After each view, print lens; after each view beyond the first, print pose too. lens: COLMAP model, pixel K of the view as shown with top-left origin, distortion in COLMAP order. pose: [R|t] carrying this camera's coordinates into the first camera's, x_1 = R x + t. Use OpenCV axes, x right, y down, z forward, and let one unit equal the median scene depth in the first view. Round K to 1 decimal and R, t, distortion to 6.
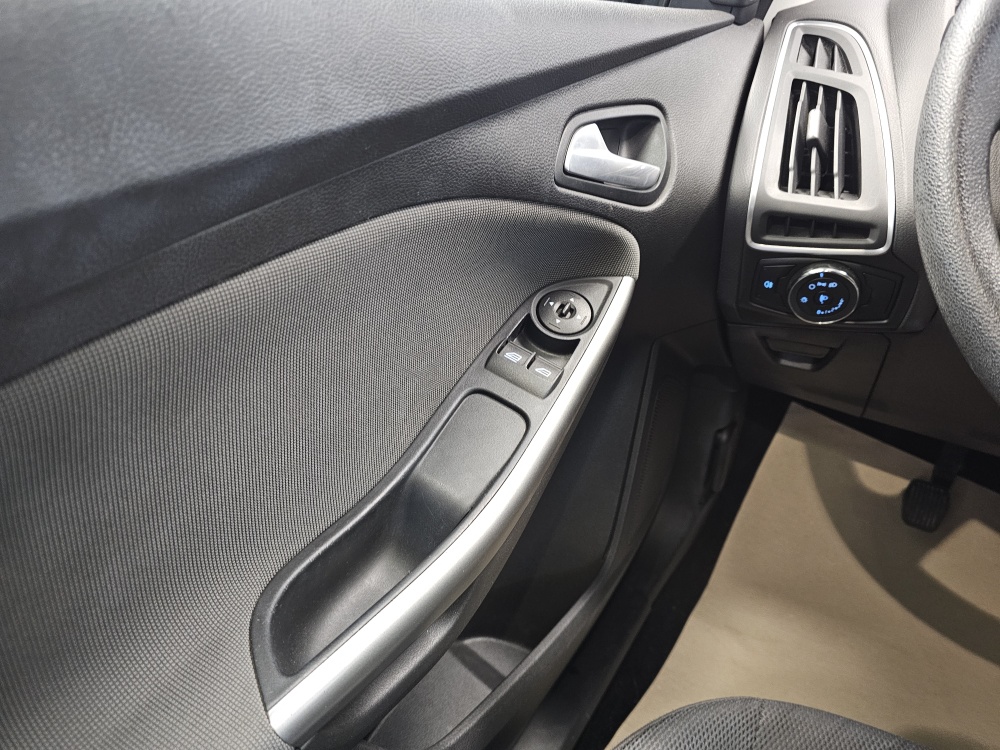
lens RADIAL K [[680.5, 0, 489.7], [0, 680.5, 381.2], [0, 0, 1]] dist [0.059949, -0.053891]
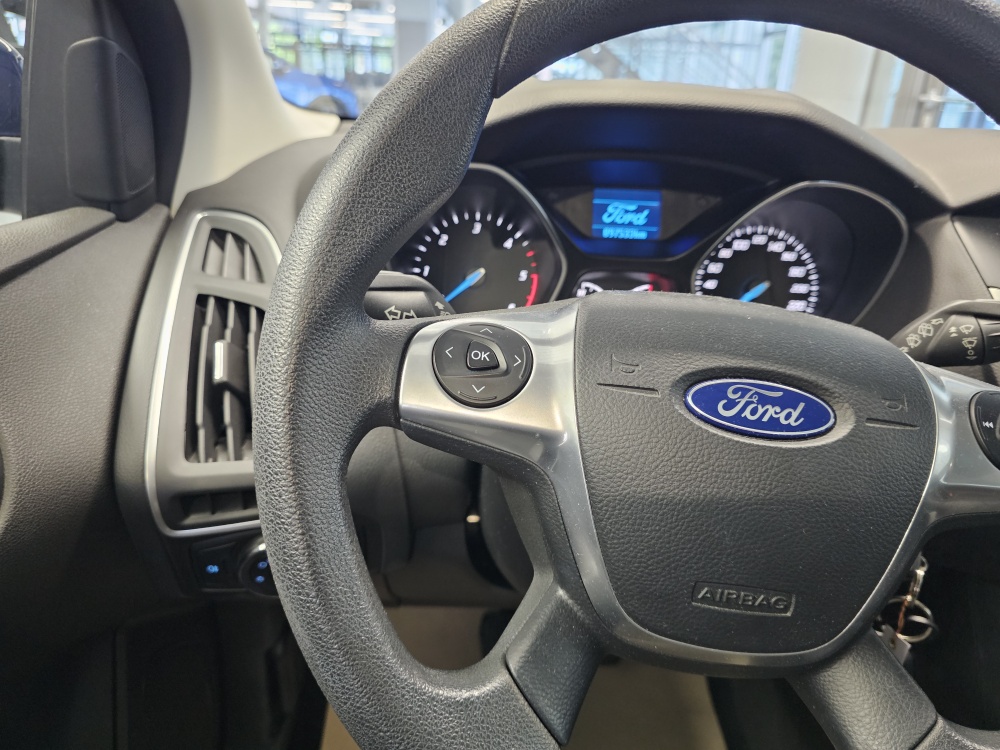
lens RADIAL K [[680.5, 0, 502.3], [0, 680.5, 385.5], [0, 0, 1]] dist [0.059949, -0.053891]
pose [[0.835634, -0.209340, 0.507830, 0.334329], [0.248978, 0.968452, -0.010473, -0.256455], [-0.489617, 0.135191, 0.861393, 0.145027]]
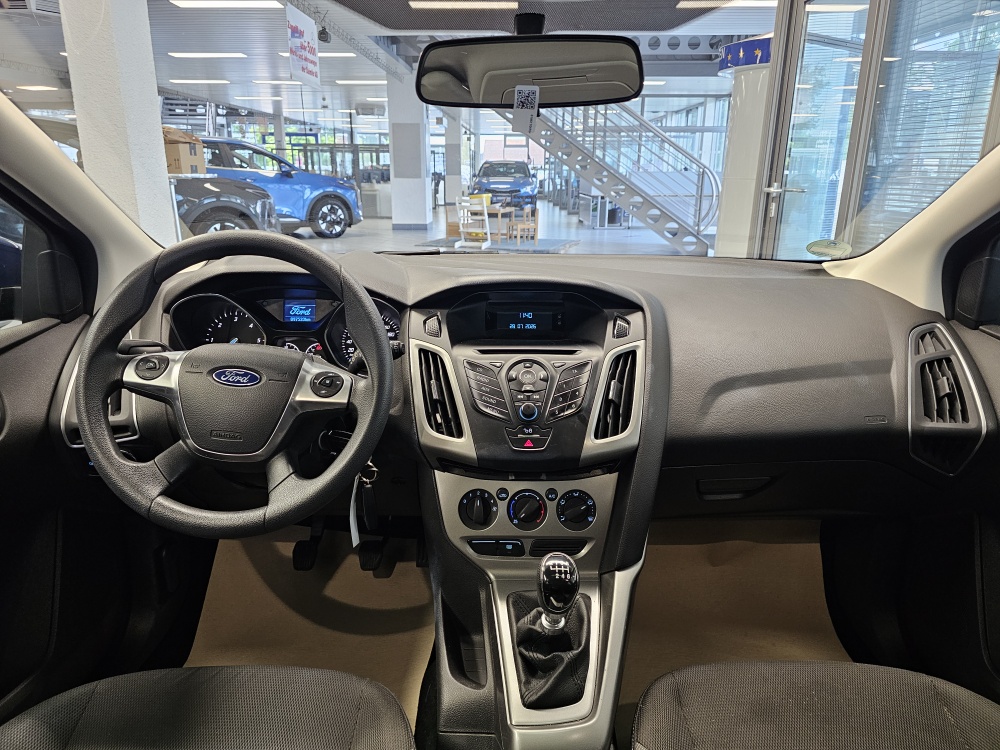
lens RADIAL K [[680.5, 0, 494.6], [0, 680.5, 376.2], [0, 0, 1]] dist [0.059949, -0.053891]
pose [[0.850107, -0.181210, 0.494451, 0.469138], [0.279628, 0.950957, -0.132248, 0.197734], [-0.446237, 0.250687, 0.859086, -1.216396]]
